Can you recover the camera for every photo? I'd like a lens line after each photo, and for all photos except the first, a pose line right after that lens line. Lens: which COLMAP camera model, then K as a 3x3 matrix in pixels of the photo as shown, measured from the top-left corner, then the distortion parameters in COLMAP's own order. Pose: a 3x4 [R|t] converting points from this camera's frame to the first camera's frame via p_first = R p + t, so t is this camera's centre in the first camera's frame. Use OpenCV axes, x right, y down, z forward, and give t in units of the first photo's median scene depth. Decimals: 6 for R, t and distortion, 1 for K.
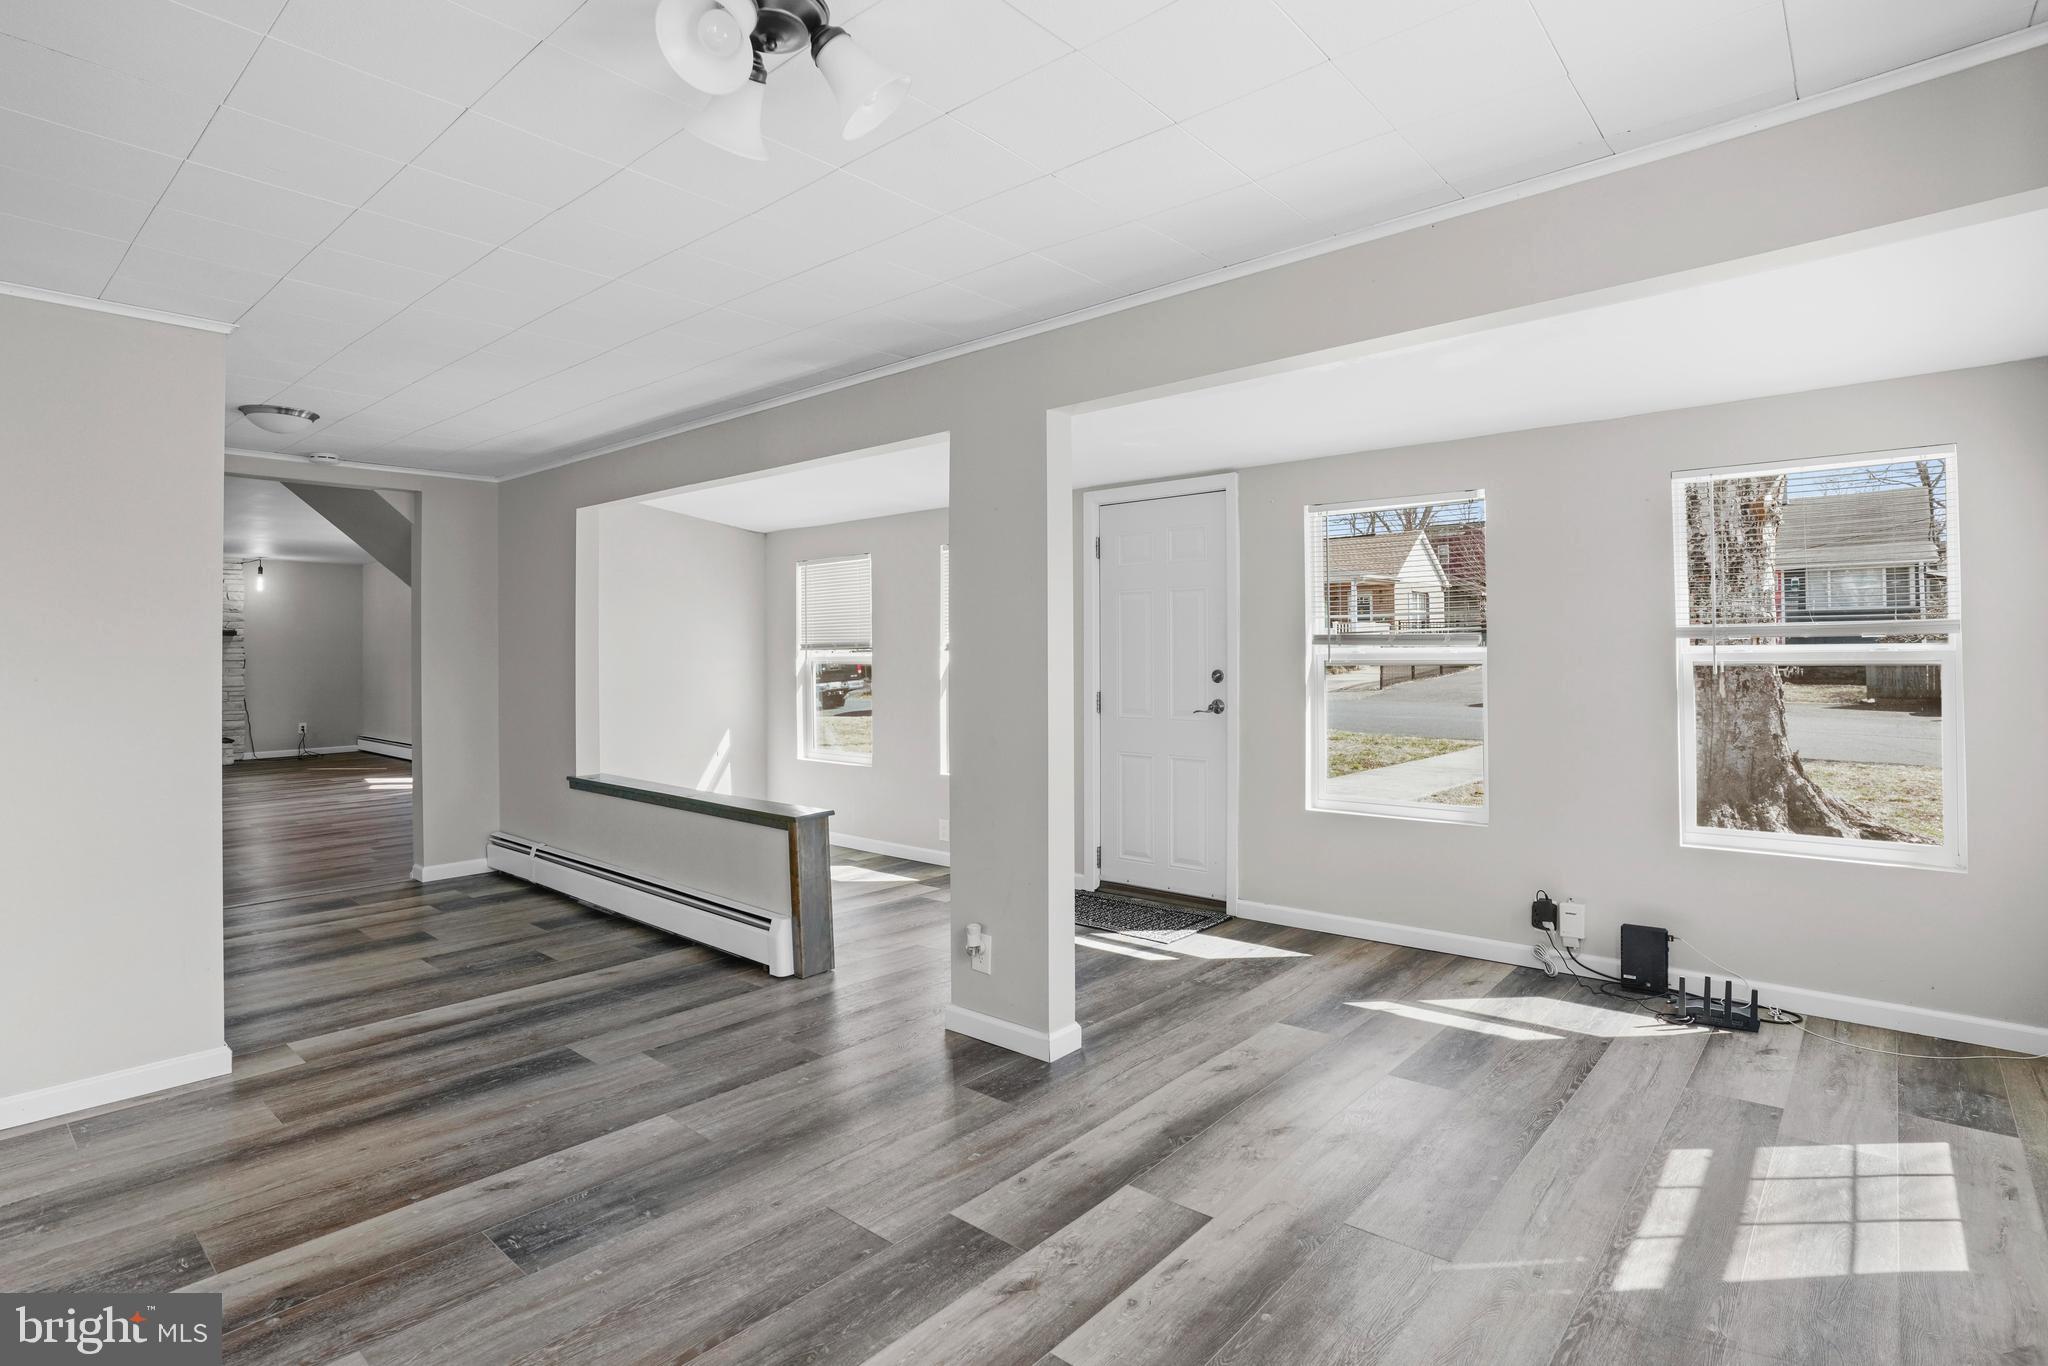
lens RADIAL K [[1001.3, 0, 1017.6], [0, 1001.3, 679.3], [0, 0, 1]] dist [-0.074355, 0.033133]
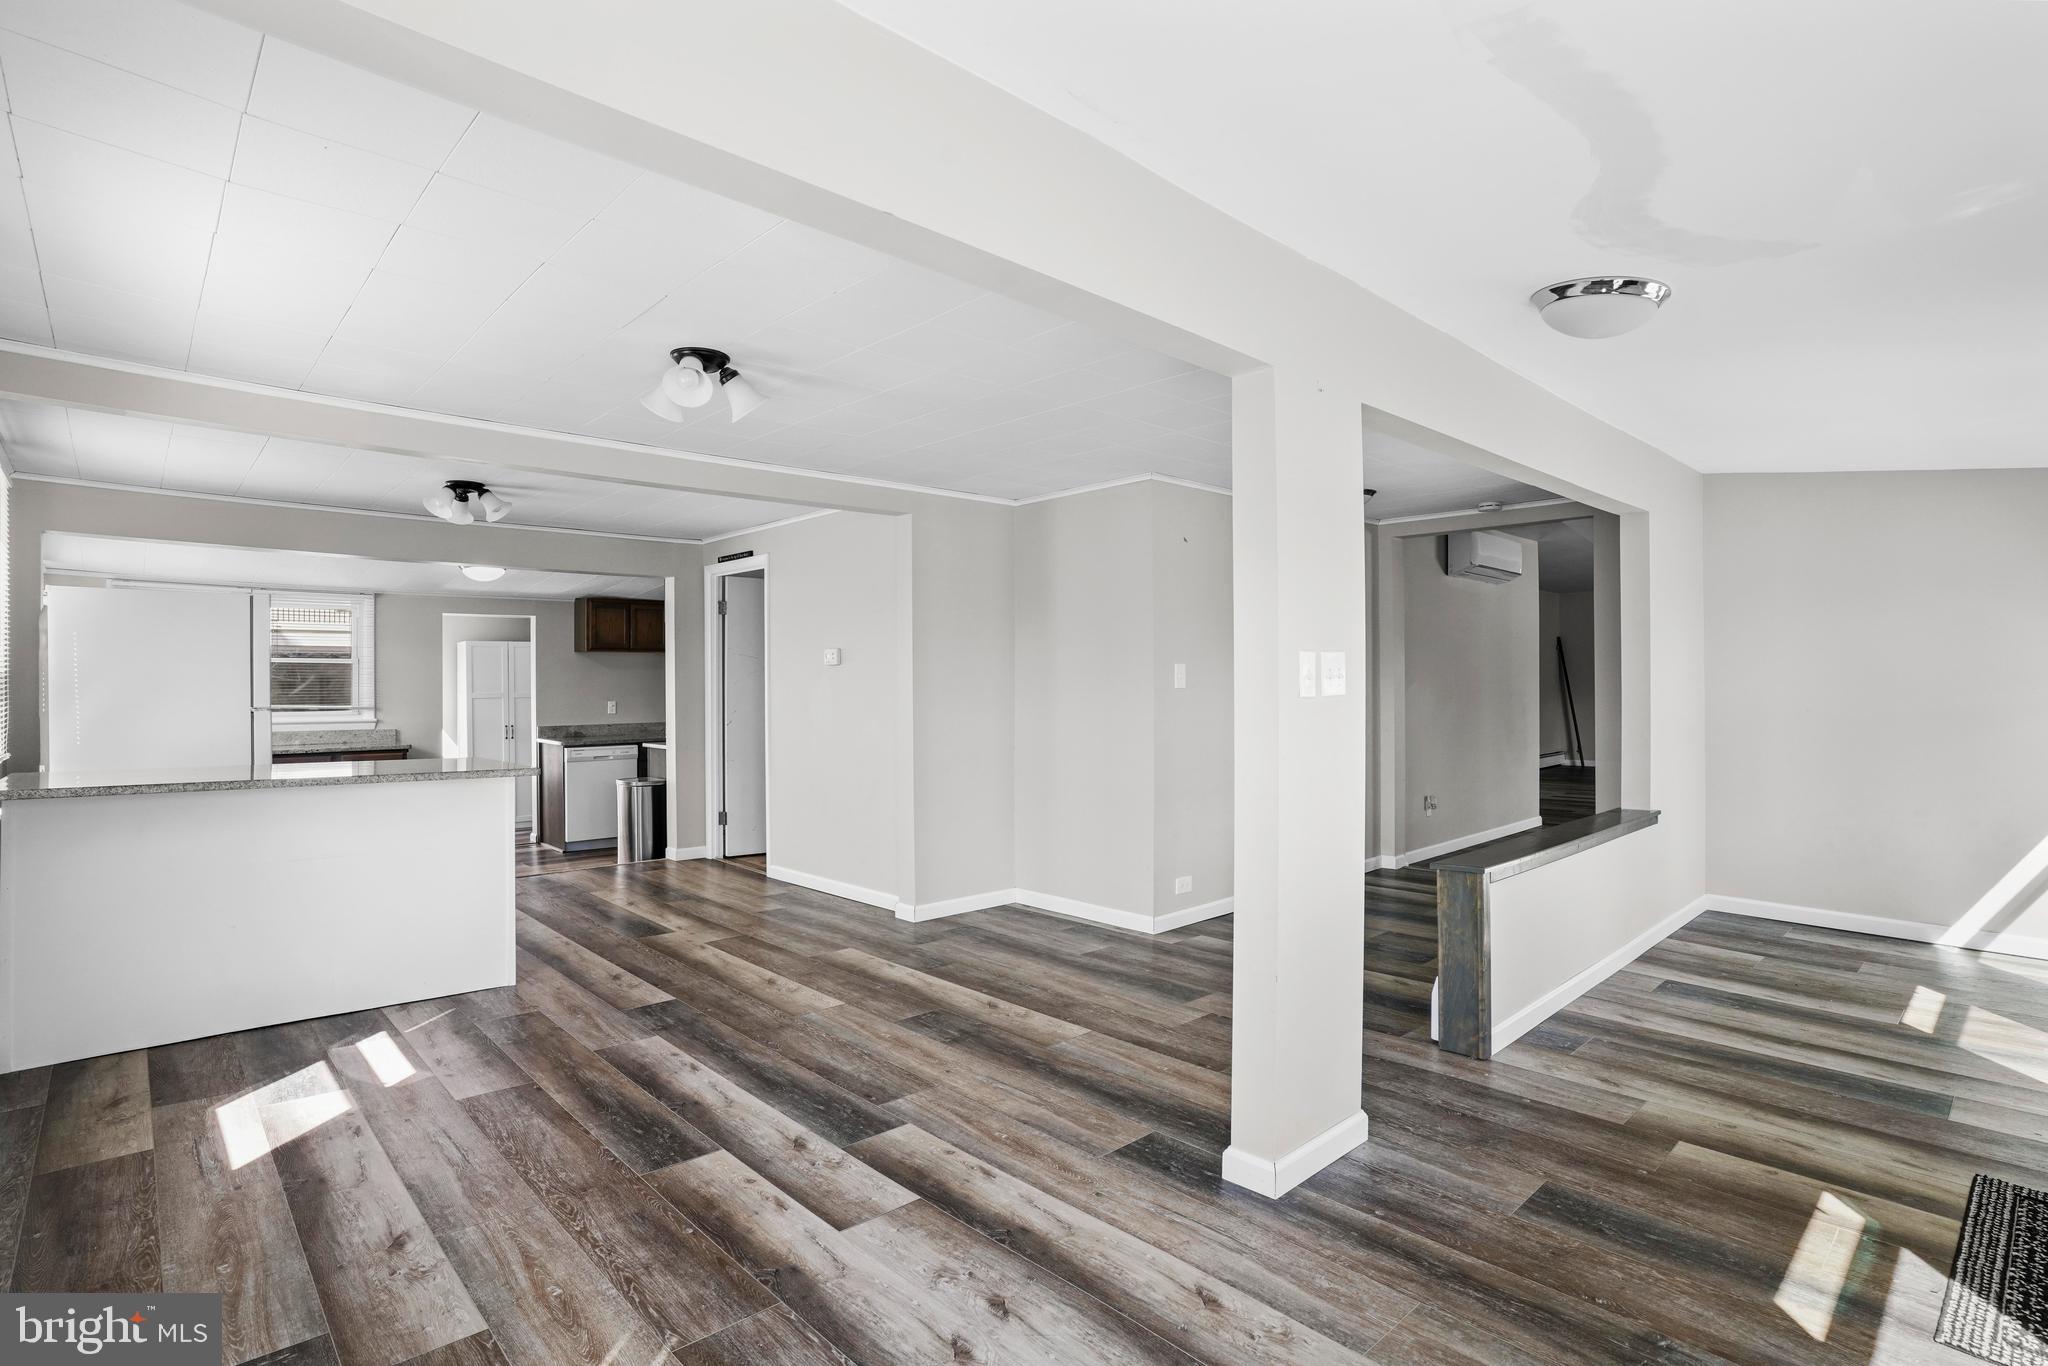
lens RADIAL K [[1001.3, 0, 1017.6], [0, 1001.3, 679.3], [0, 0, 1]] dist [-0.074355, 0.033133]
pose [[-0.094872, 0.002773, -0.995486, 1.037871], [-0.012592, 0.999913, 0.003985, -0.028581], [0.995410, 0.012913, -0.094828, 1.104311]]
